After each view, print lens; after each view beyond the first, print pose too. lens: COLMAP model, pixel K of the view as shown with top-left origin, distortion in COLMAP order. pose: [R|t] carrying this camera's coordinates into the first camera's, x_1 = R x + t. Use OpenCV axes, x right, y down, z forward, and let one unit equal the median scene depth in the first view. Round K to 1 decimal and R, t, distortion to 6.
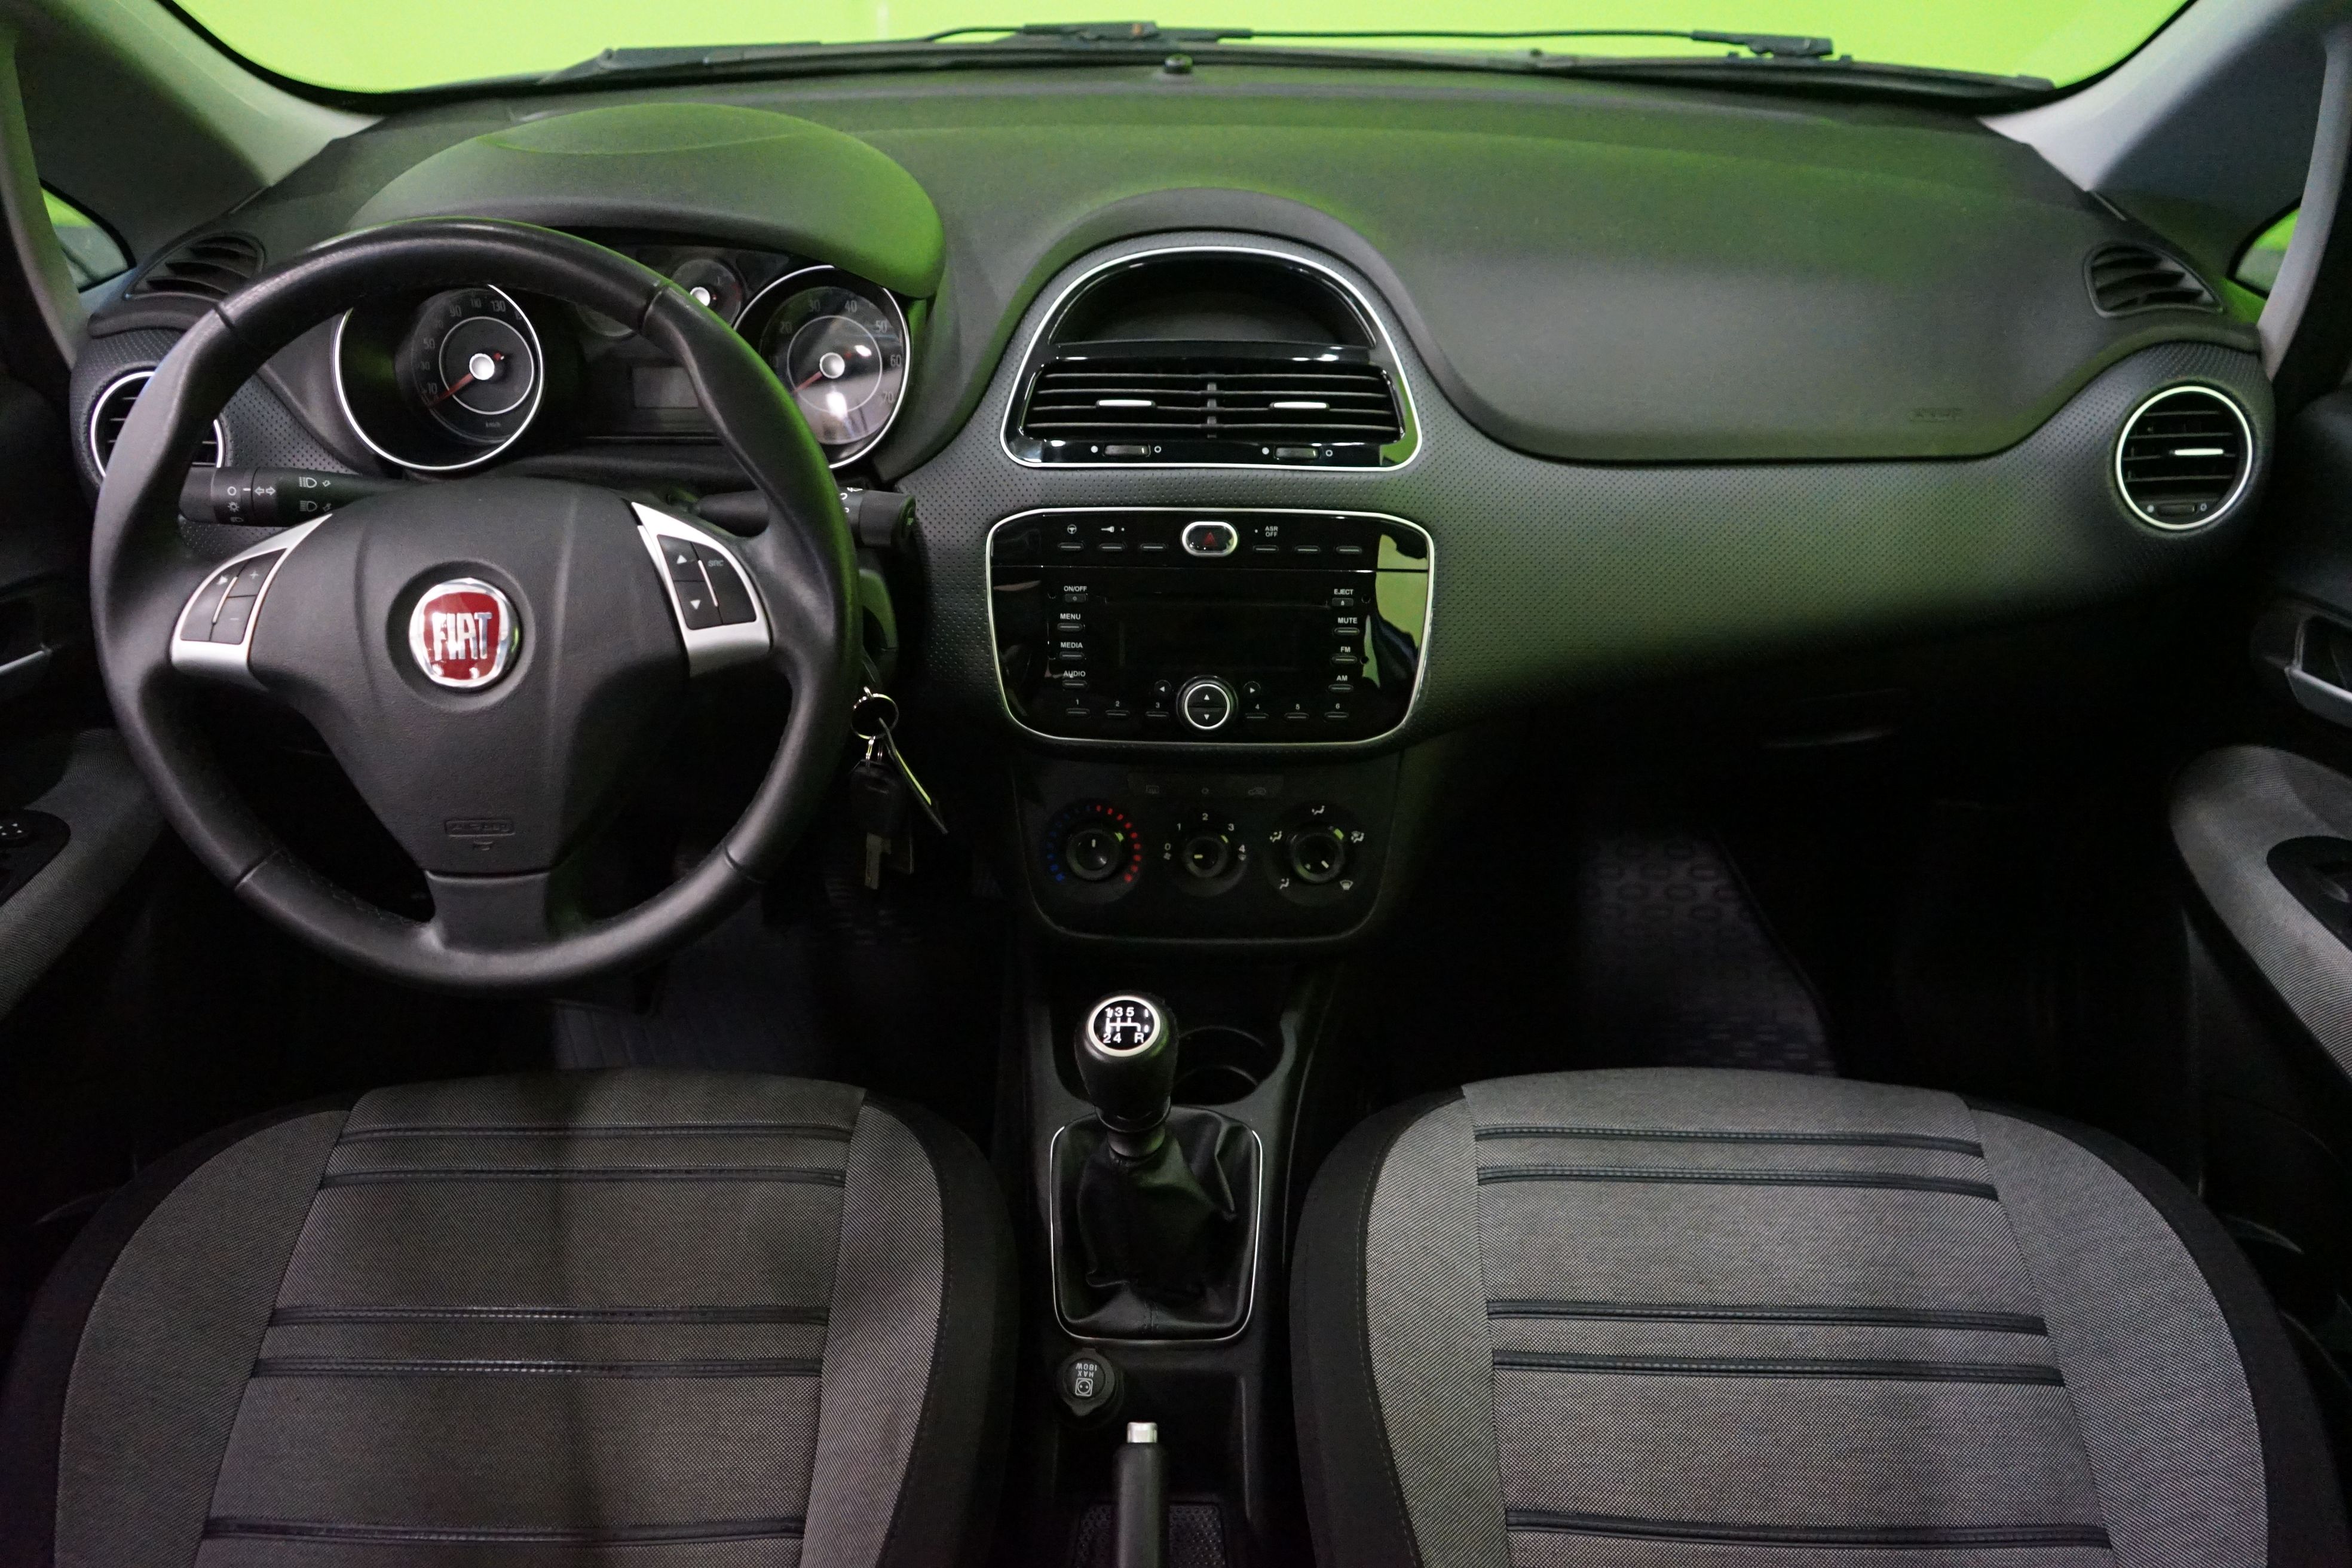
lens RADIAL K [[1889.1, 0, 1174.0], [0, 1889.1, 787.0], [0, 0, 1]] dist [0.006390, 0.000122]
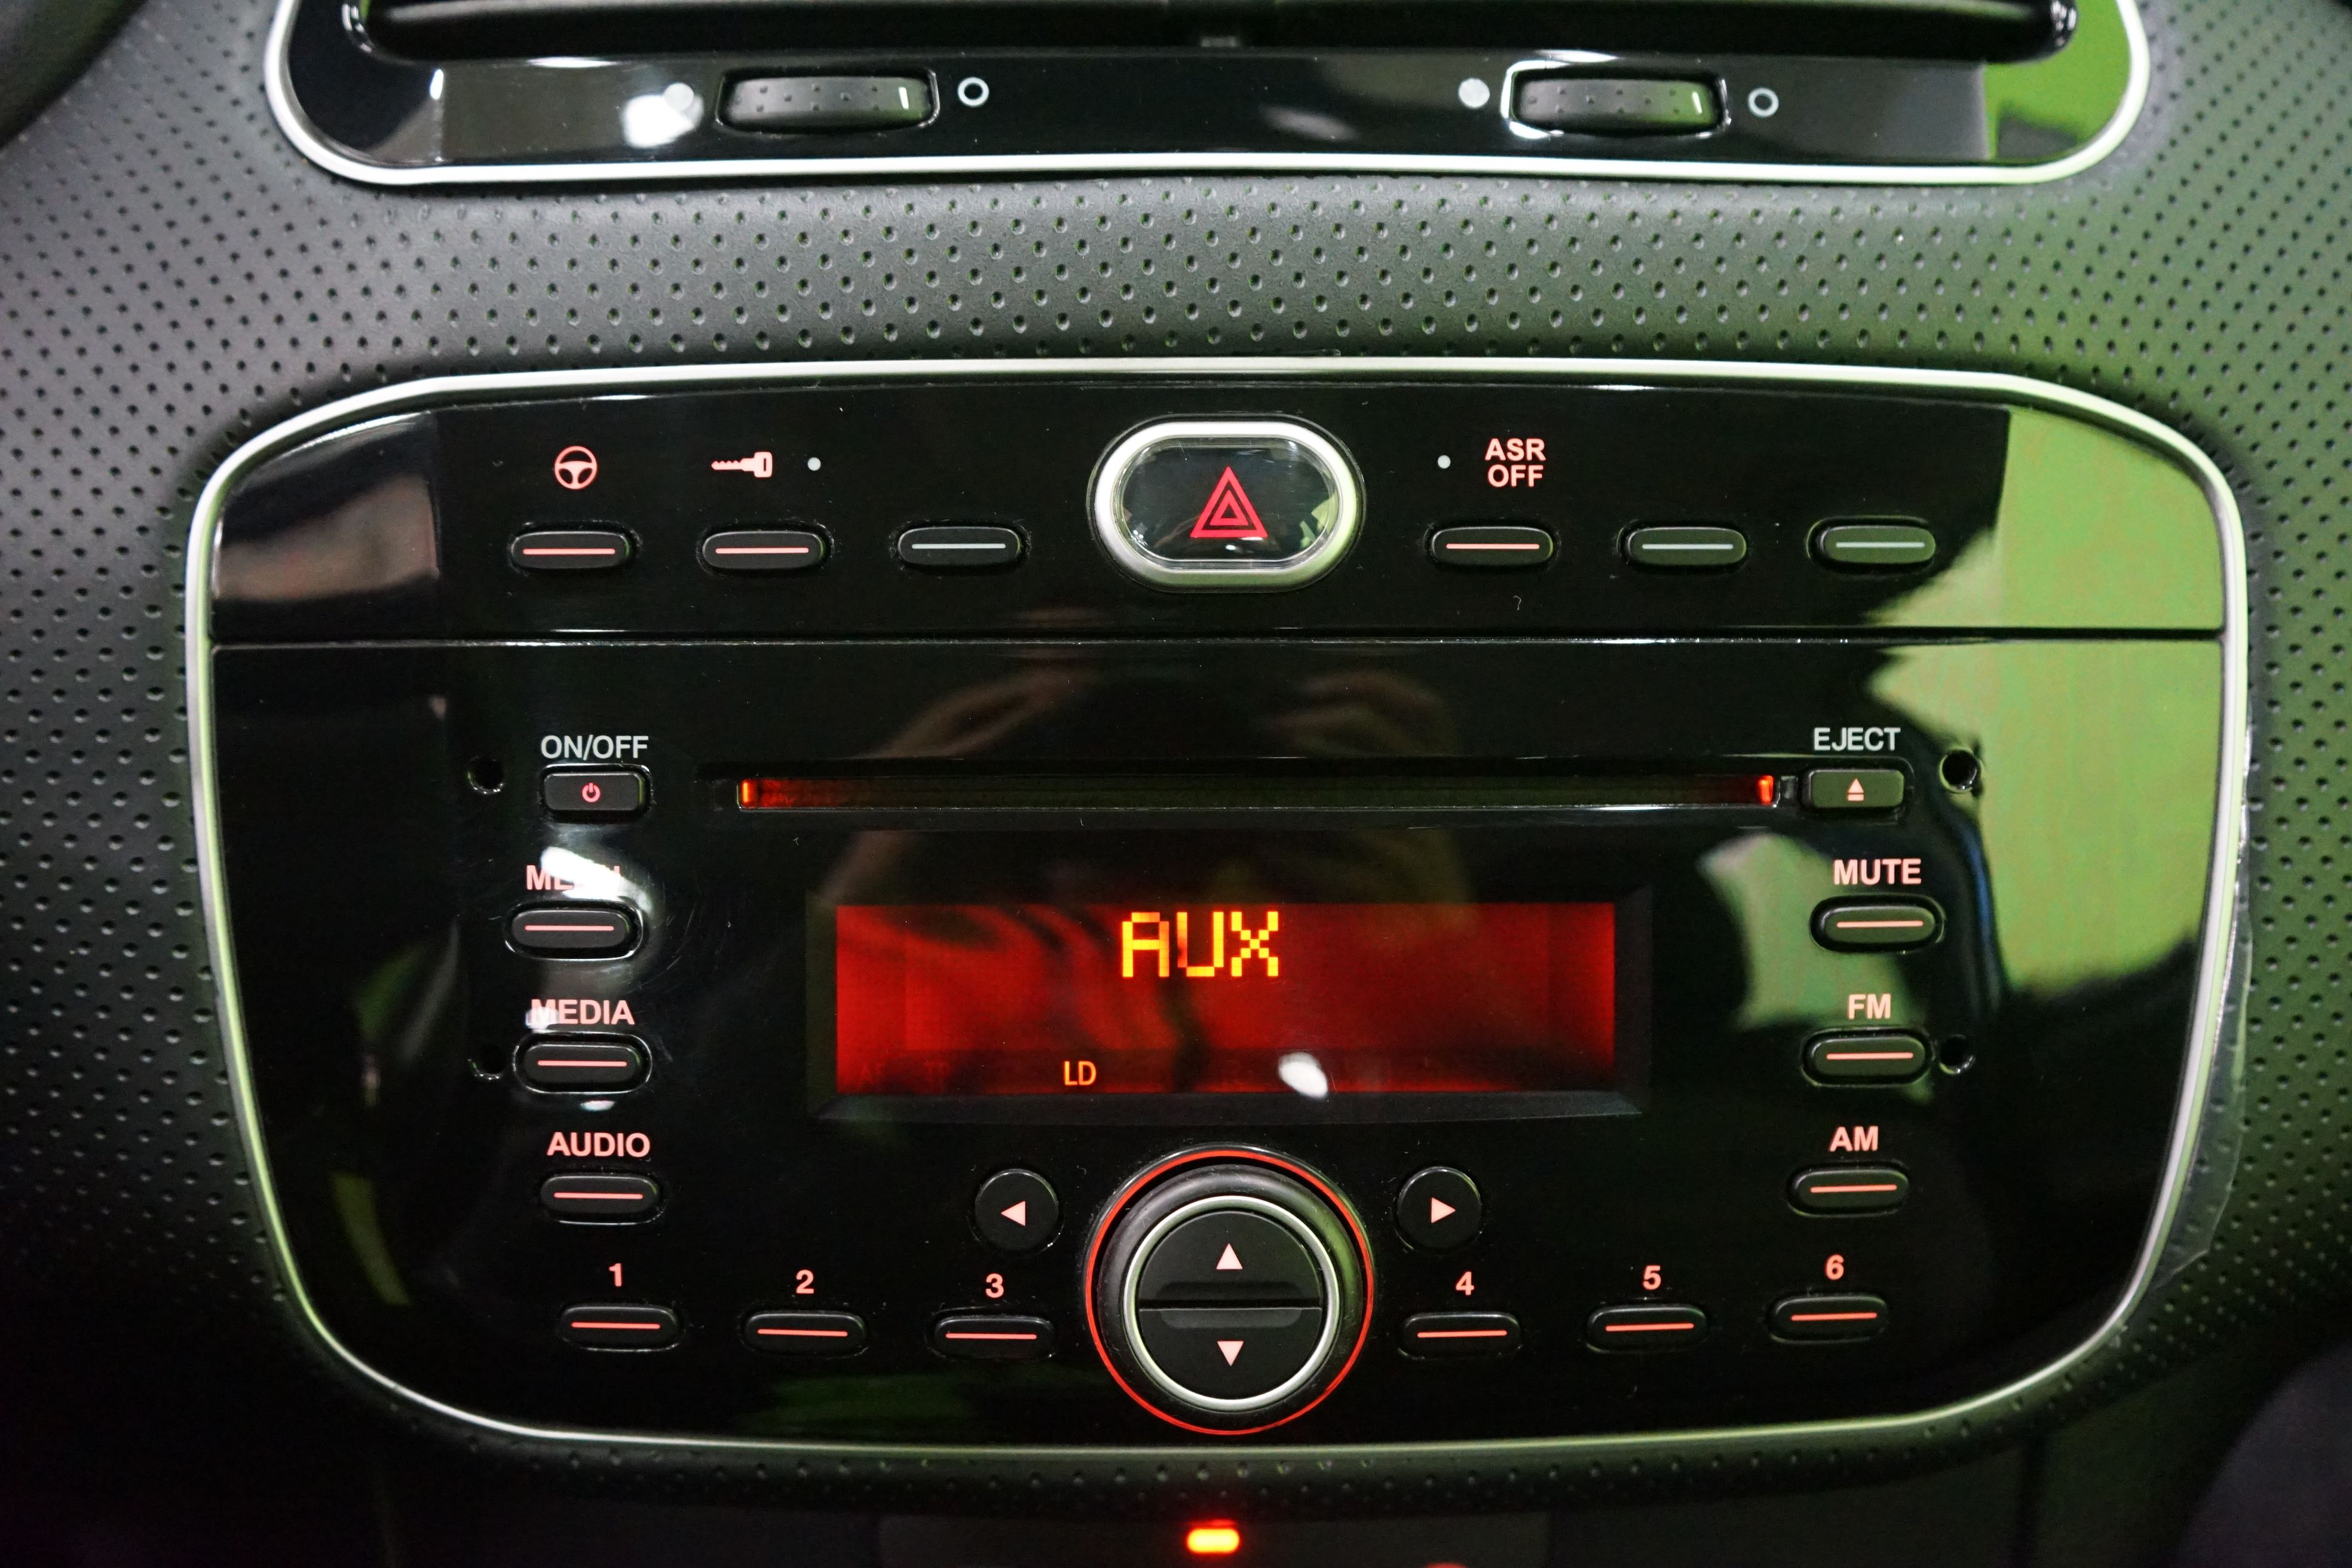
lens RADIAL K [[2718.0, 0, 1178.3], [0, 2718.0, 782.2], [0, 0, 1]] dist [-0.028758, 0.000000]
pose [[0.999157, -0.021083, 0.035218, 0.002342], [0.021403, 0.999733, -0.008754, -0.097118], [-0.035024, 0.009500, 0.999341, 0.693862]]
